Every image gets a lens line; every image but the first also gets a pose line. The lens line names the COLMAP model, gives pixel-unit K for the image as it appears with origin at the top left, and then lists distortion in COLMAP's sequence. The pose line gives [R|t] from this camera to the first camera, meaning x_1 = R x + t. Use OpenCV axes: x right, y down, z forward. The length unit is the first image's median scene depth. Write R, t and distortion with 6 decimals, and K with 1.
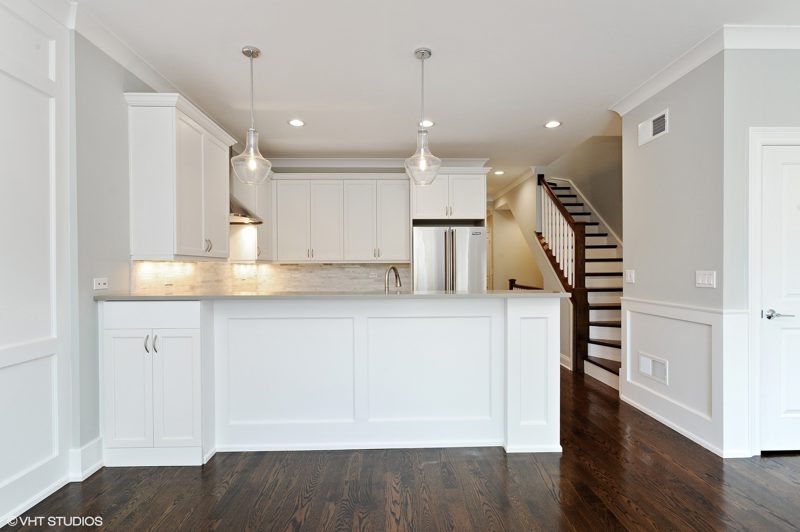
lens RADIAL K [[389.2, 0, 400.9], [0, 389.2, 274.7], [0, 0, 1]] dist [-0.000645, 0.000677]
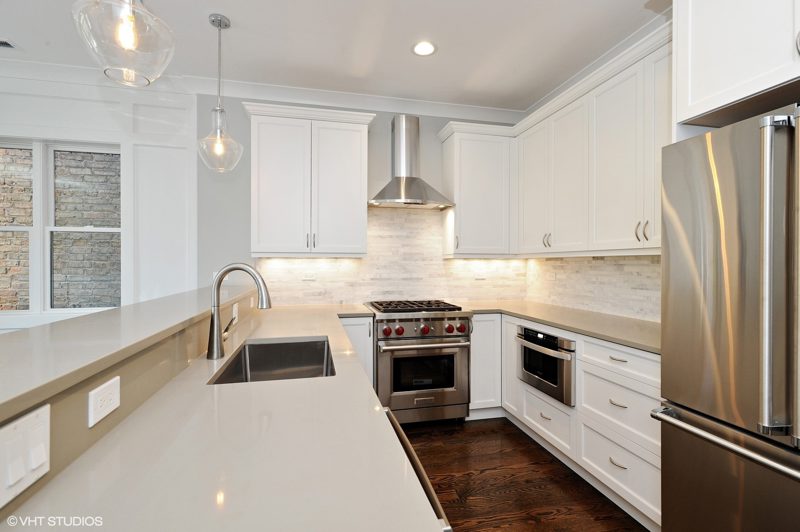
lens RADIAL K [[389.2, 0, 398.7], [0, 389.2, 263.7], [0, 0, 1]] dist [-0.000645, 0.000677]
pose [[0.197276, 0.007138, -0.980322, 0.342119], [-0.017894, 0.999833, 0.003680, -0.019490], [0.980185, 0.016816, 0.197371, 0.746560]]
